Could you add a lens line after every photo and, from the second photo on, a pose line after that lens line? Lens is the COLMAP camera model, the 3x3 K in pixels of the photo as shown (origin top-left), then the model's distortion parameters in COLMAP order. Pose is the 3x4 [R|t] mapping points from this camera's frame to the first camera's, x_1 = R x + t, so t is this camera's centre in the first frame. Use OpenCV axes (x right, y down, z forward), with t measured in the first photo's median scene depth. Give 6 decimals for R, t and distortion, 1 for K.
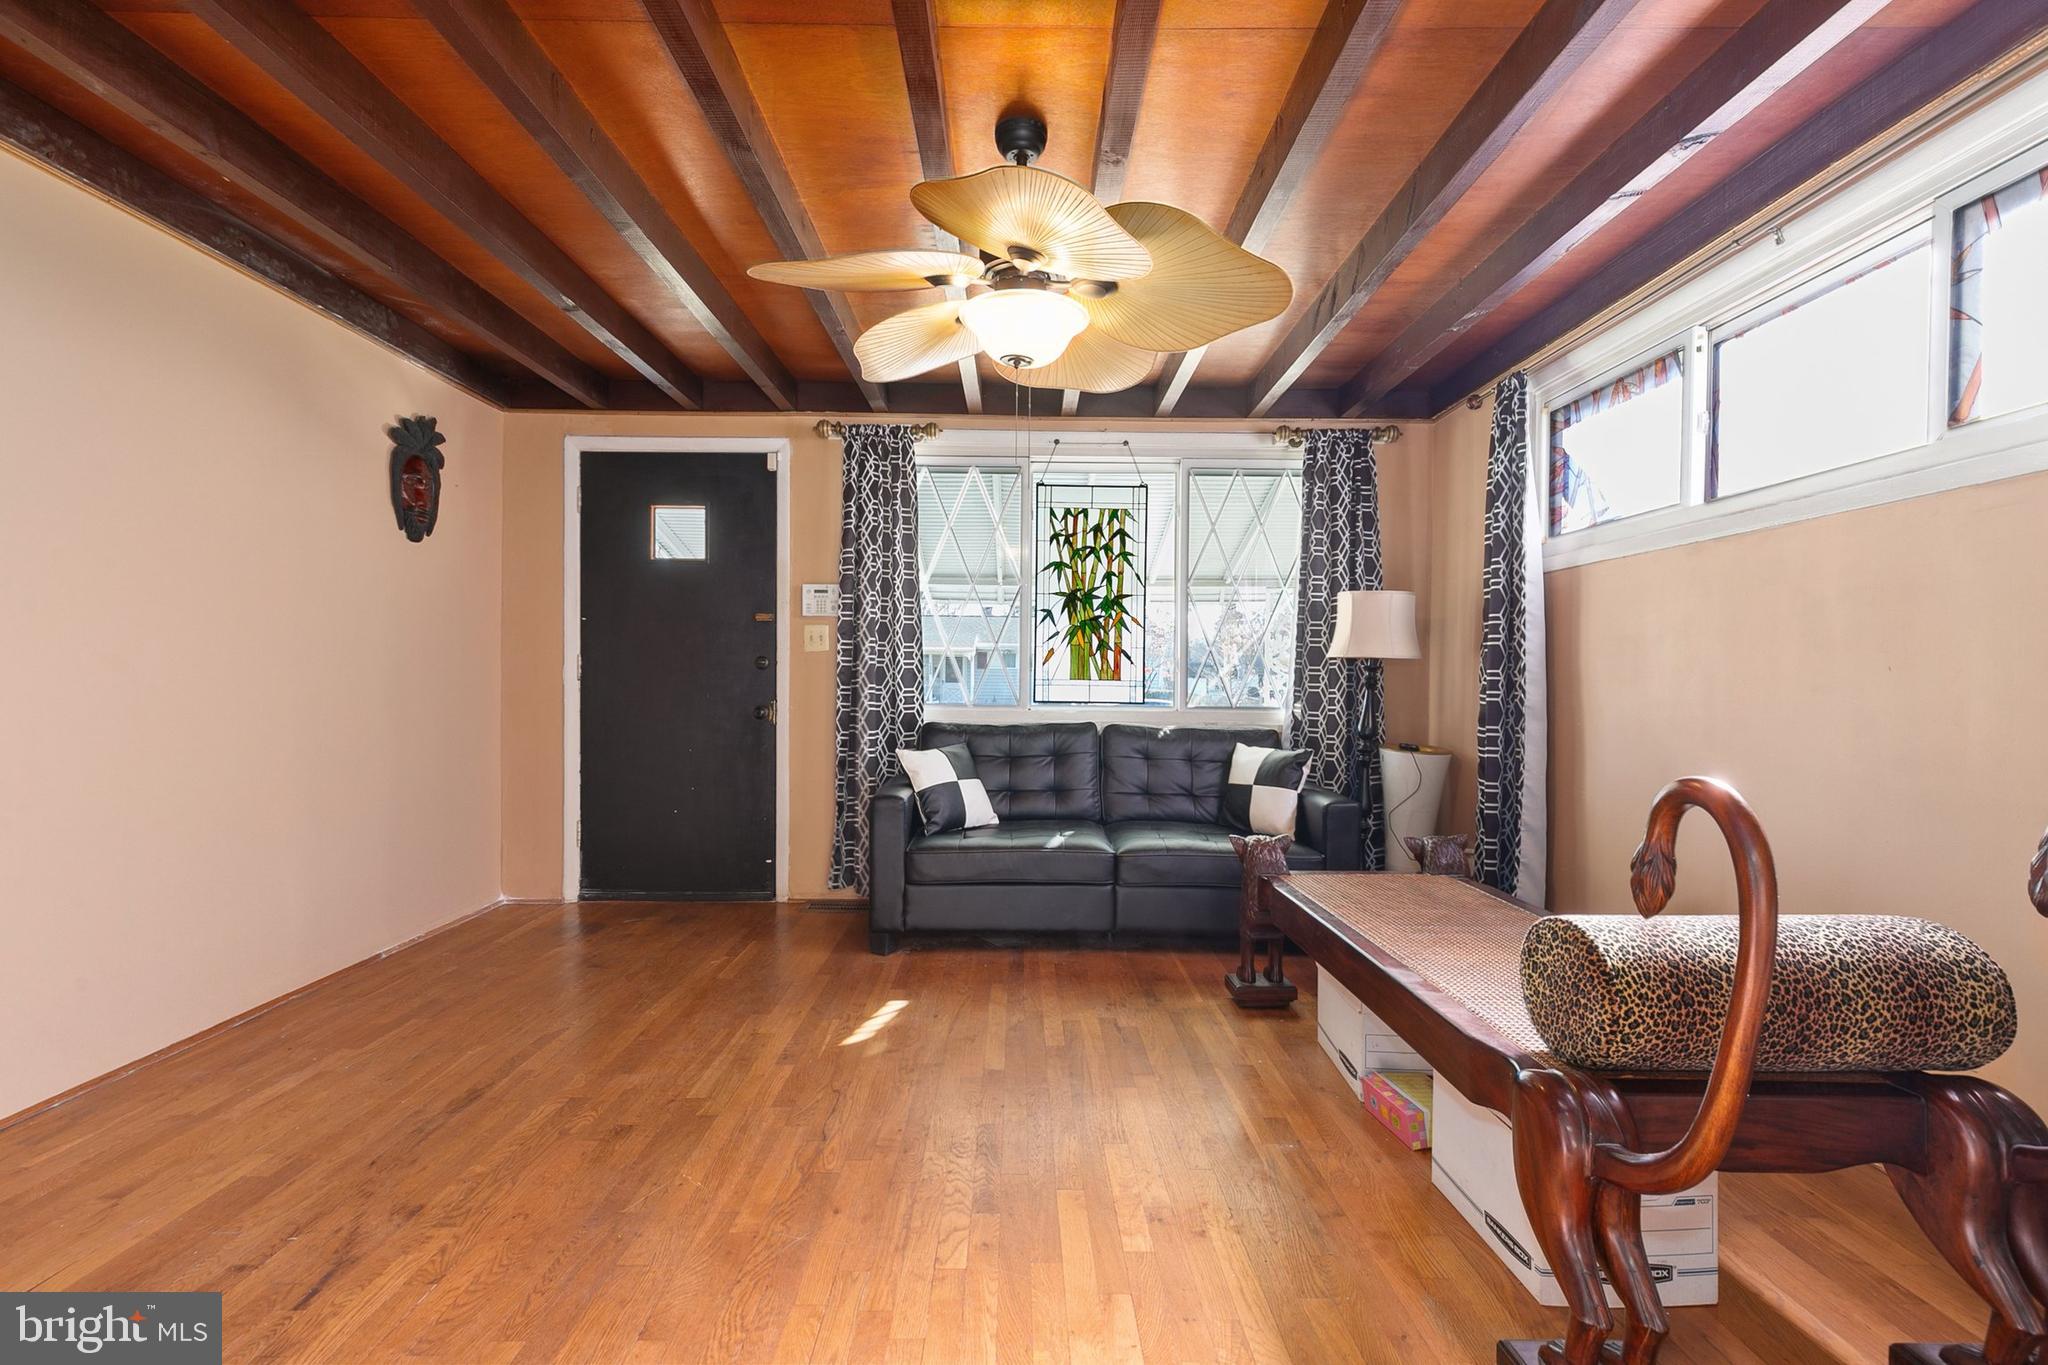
lens RADIAL K [[916.7, 0, 1018.9], [0, 916.7, 682.4], [0, 0, 1]] dist [0.007504, -0.000764]
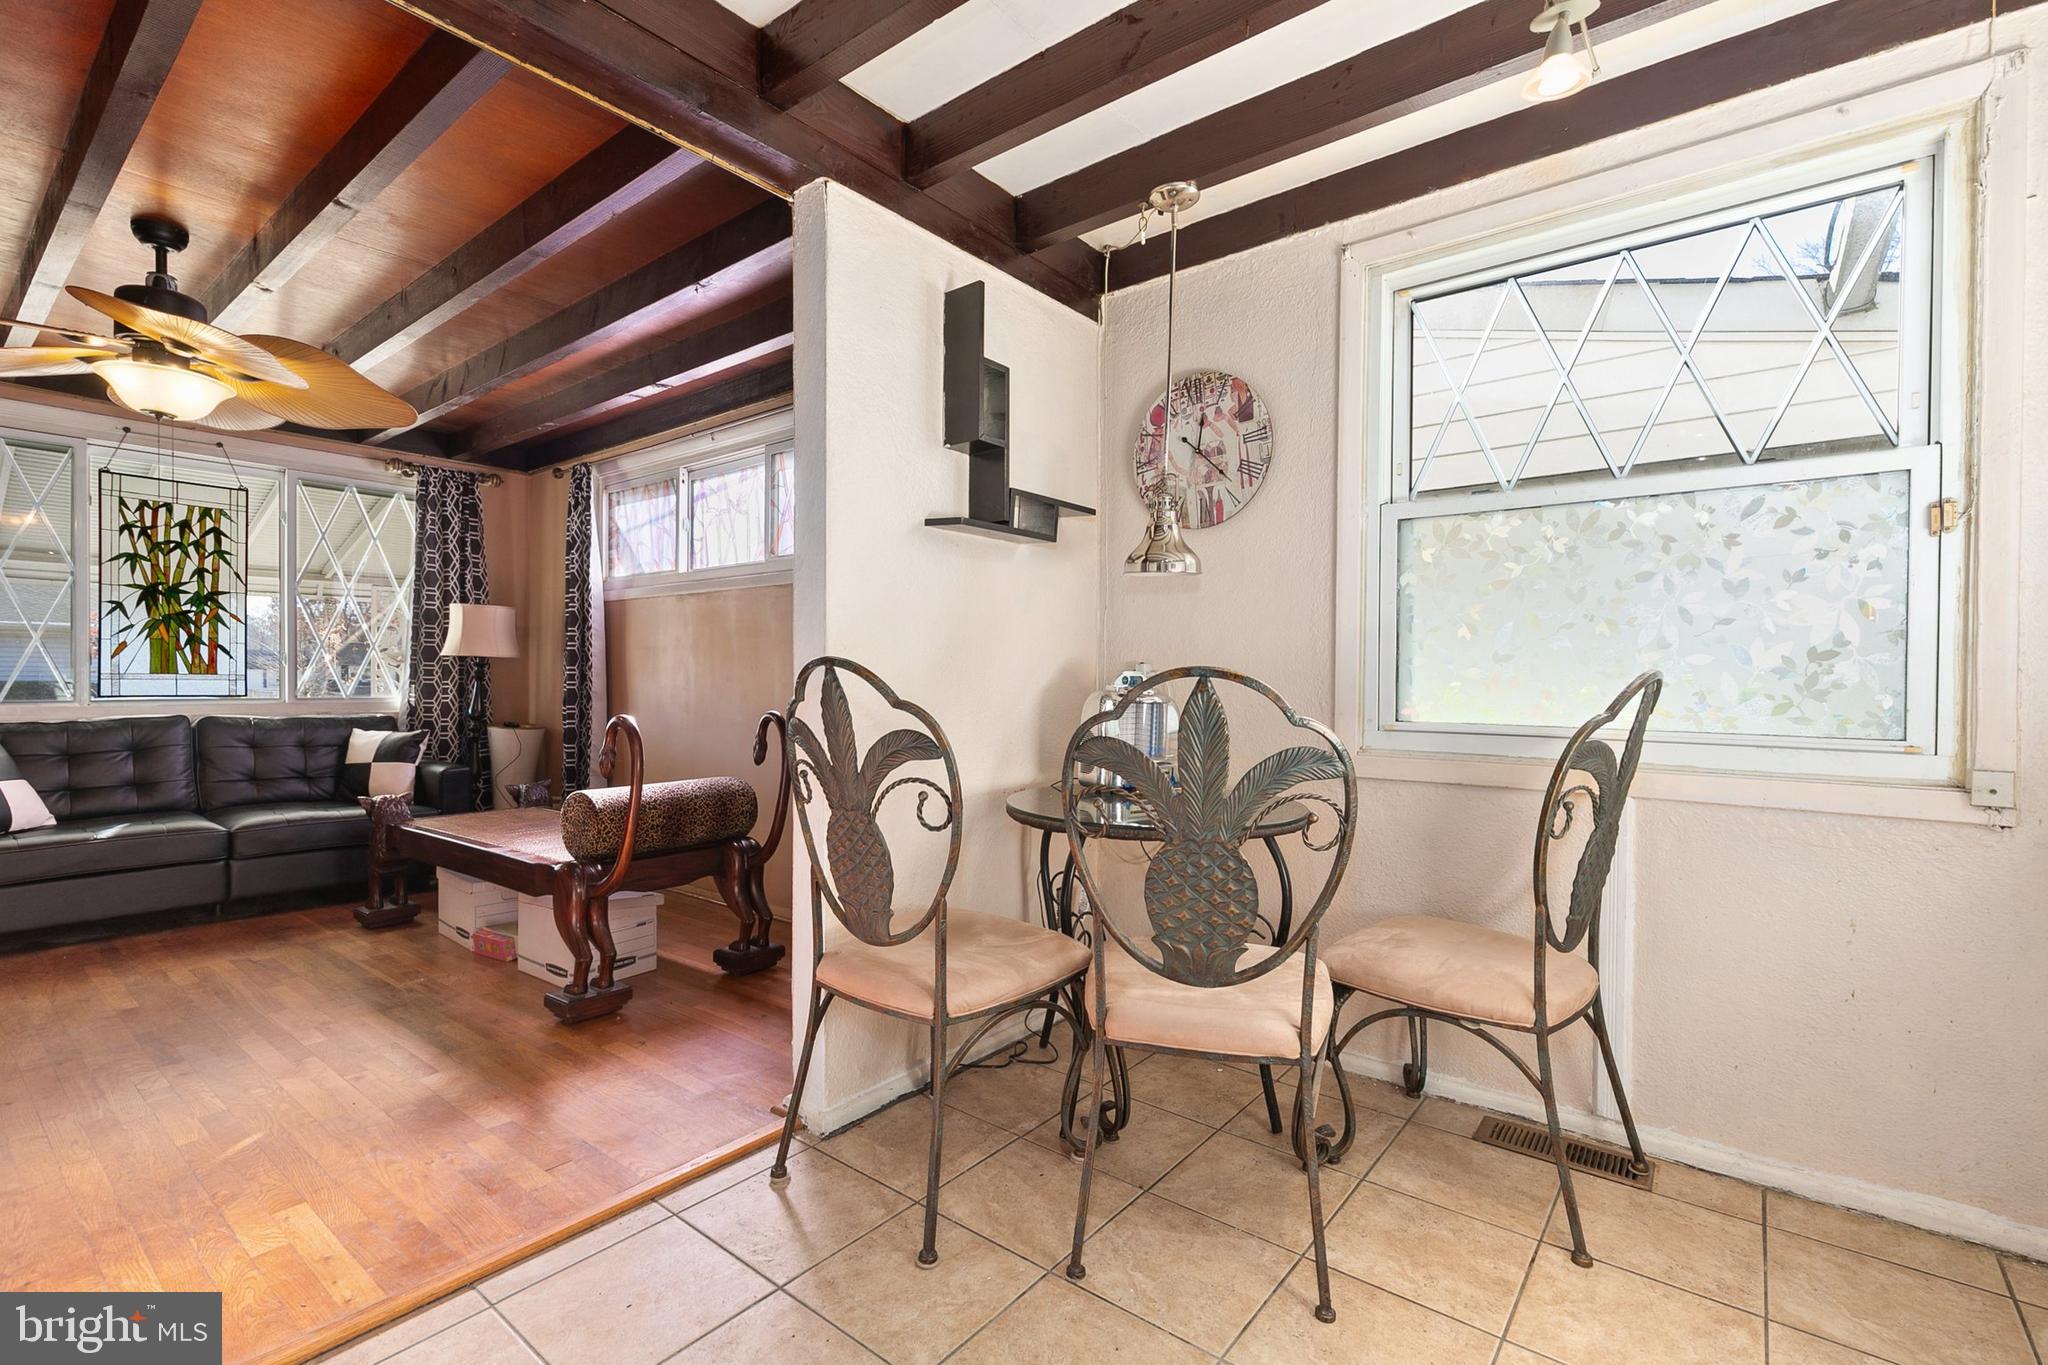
lens RADIAL K [[919.6, 0, 1019.1], [0, 919.6, 685.3], [0, 0, 1]] dist [0.008019, -0.001905]
pose [[0.627399, -0.011806, 0.778608, -0.138323], [0.001527, 0.999902, 0.013931, -0.002780], [-0.778696, -0.007551, 0.627356, -0.373573]]
